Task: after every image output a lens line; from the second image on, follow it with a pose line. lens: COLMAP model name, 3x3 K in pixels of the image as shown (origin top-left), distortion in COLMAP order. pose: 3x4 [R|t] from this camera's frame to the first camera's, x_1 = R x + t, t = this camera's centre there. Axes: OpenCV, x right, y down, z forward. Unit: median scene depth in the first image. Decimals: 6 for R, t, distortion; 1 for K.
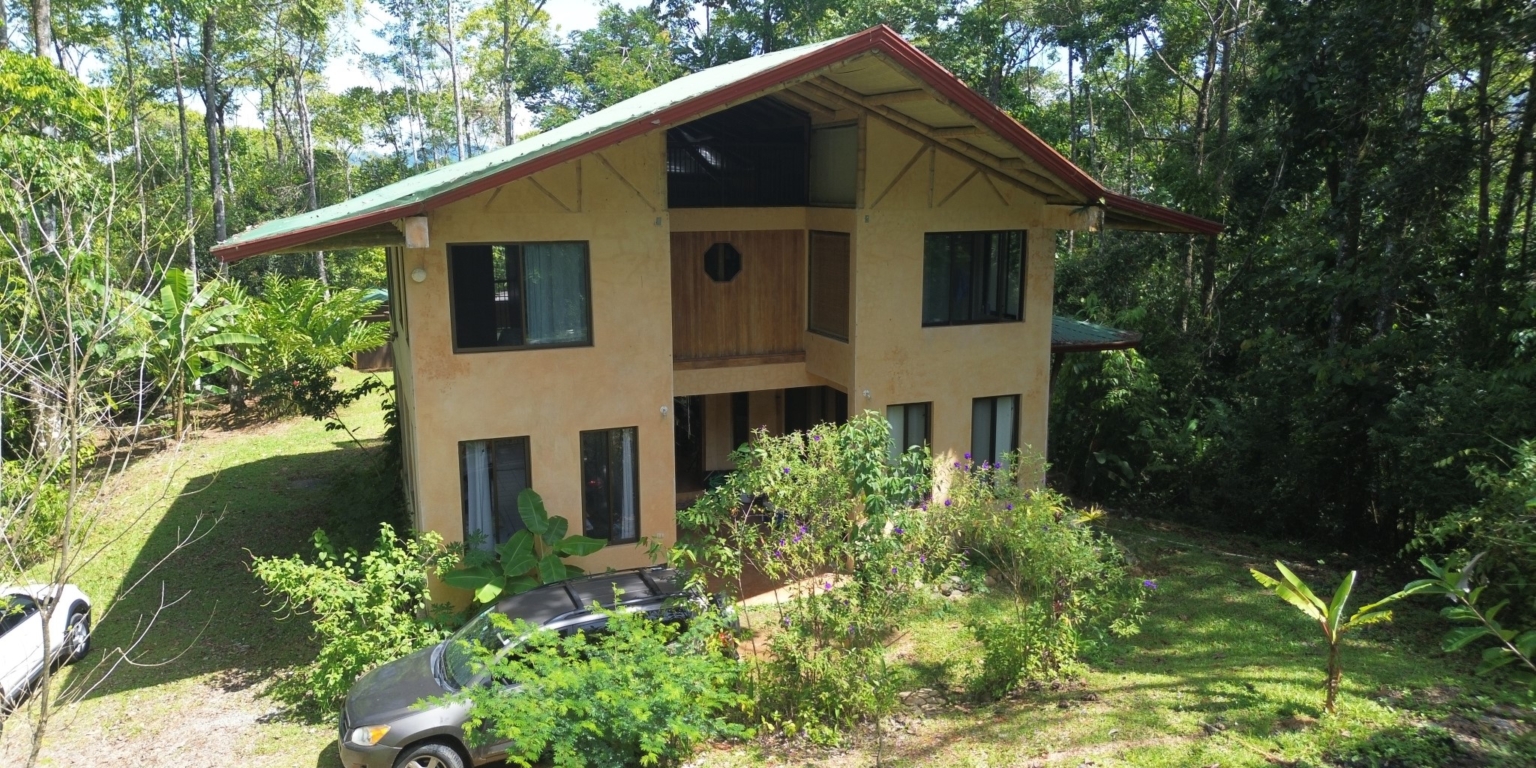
lens RADIAL K [[1079.3, 0, 761.1], [0, 1079.3, 381.3], [0, 0, 1]] dist [0.033016, -0.030088]
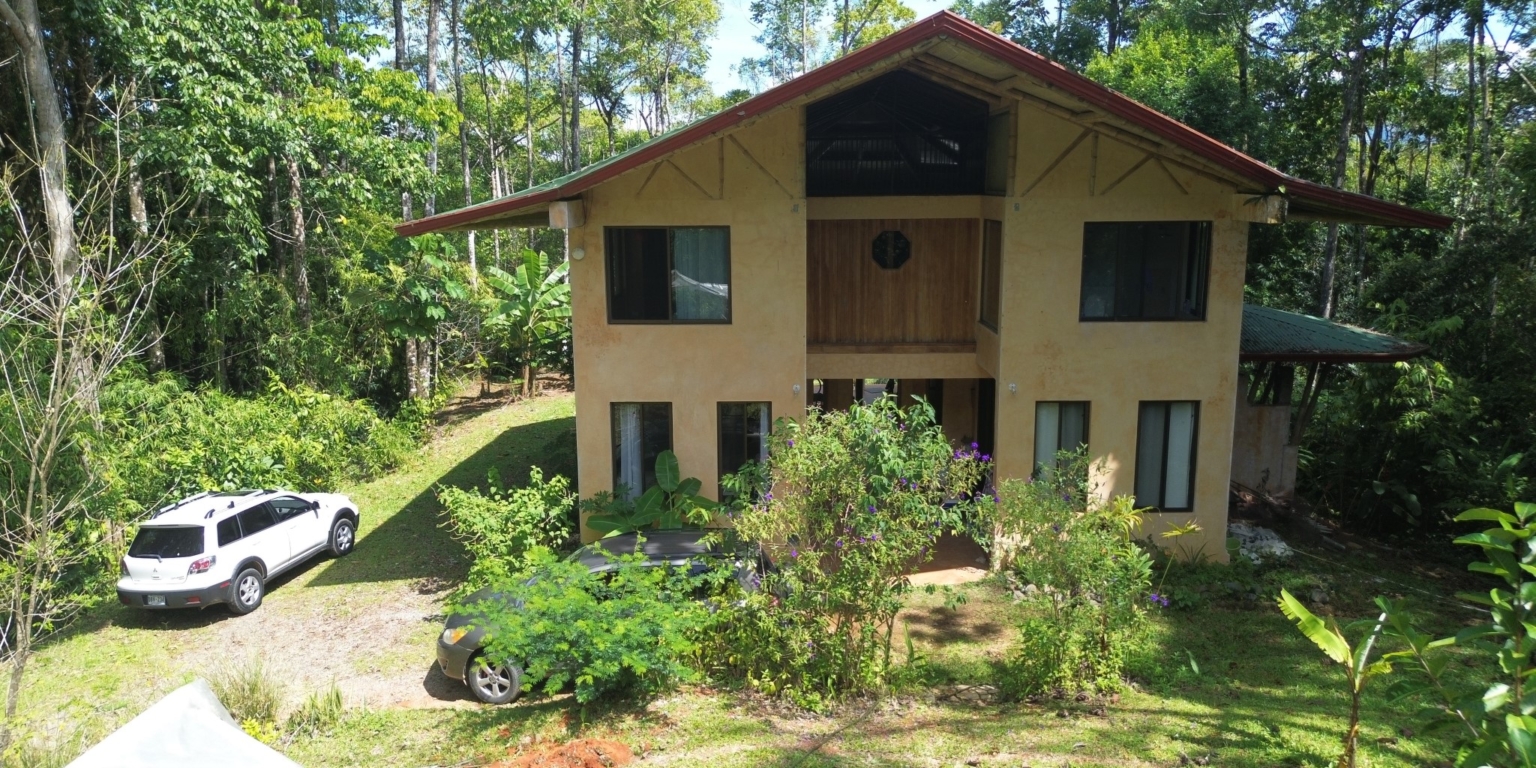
lens RADIAL K [[1079.3, 0, 764.0], [0, 1079.3, 380.0], [0, 0, 1]] dist [0.033016, -0.030088]
pose [[0.931346, 0.064485, -0.358380, 0.239941], [-0.063588, 0.997874, 0.014303, 0.005455], [0.358540, 0.009468, 0.933466, 0.008338]]
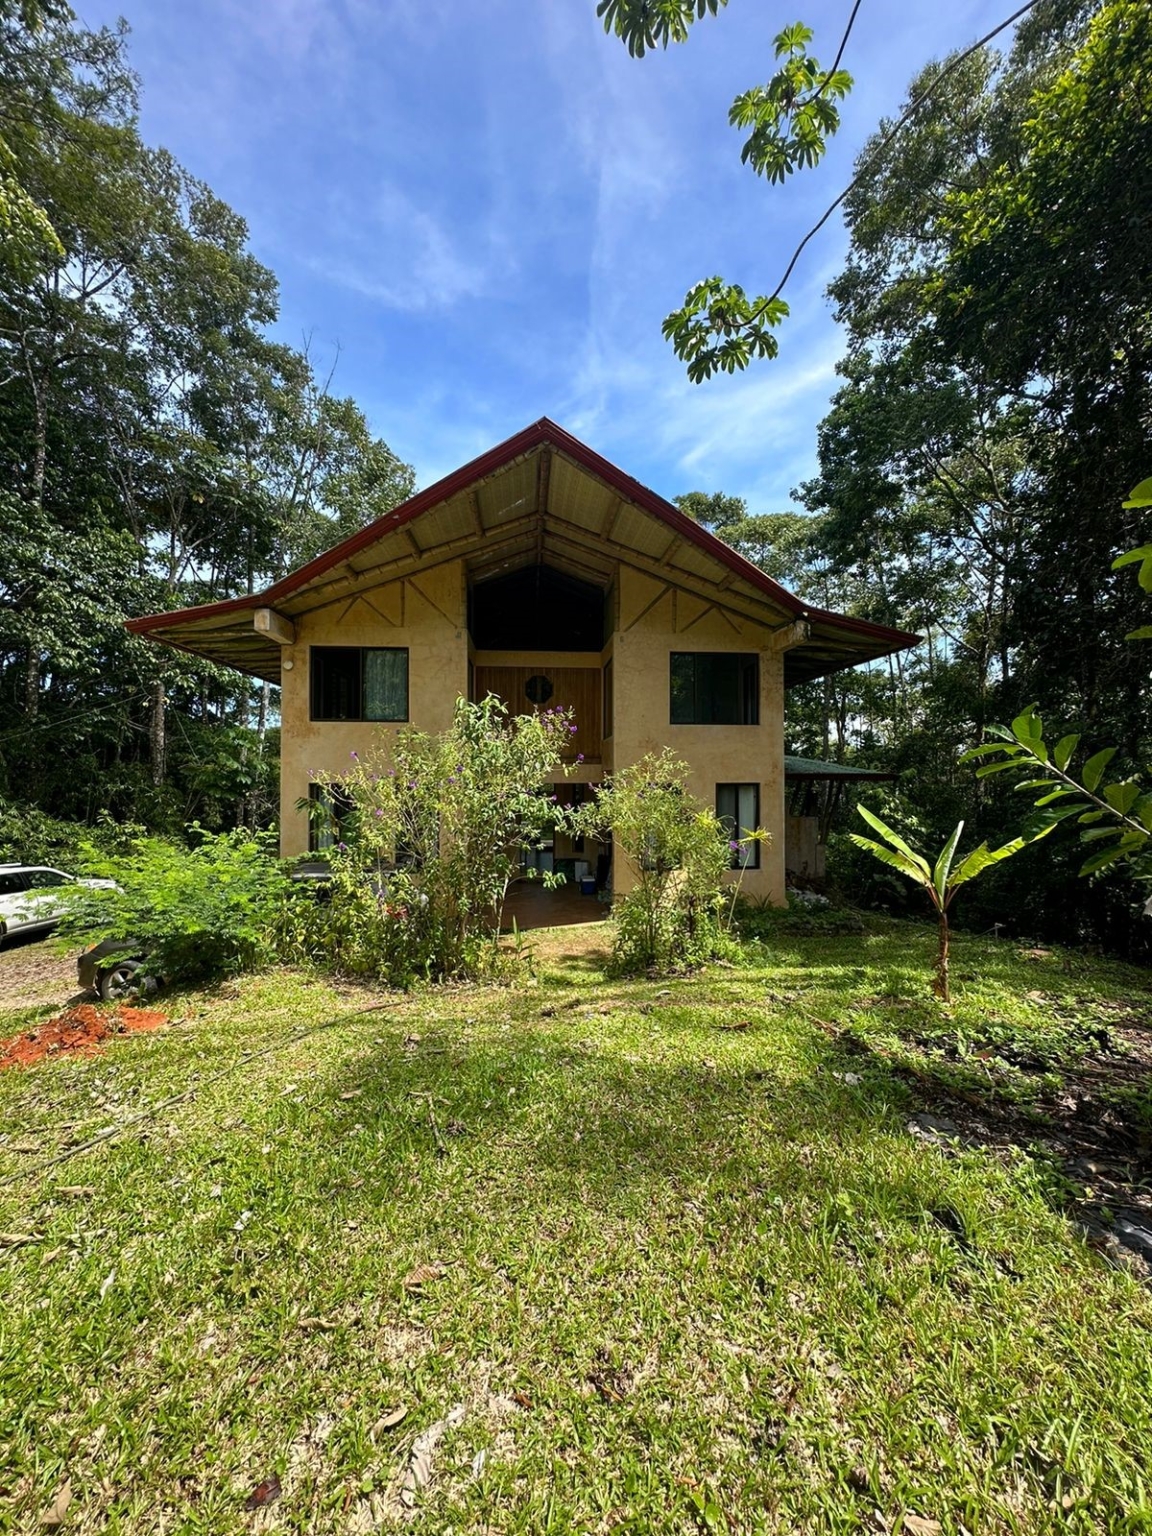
lens RADIAL K [[614.1, 0, 574.9], [0, 614.1, 763.1], [0, 0, 1]] dist [-0.002206, -0.000060]
pose [[0.963061, -0.001498, -0.269279, 0.241576], [-0.053599, 0.978909, -0.197141, 0.150011], [0.263895, 0.204292, 0.942669, 0.291600]]
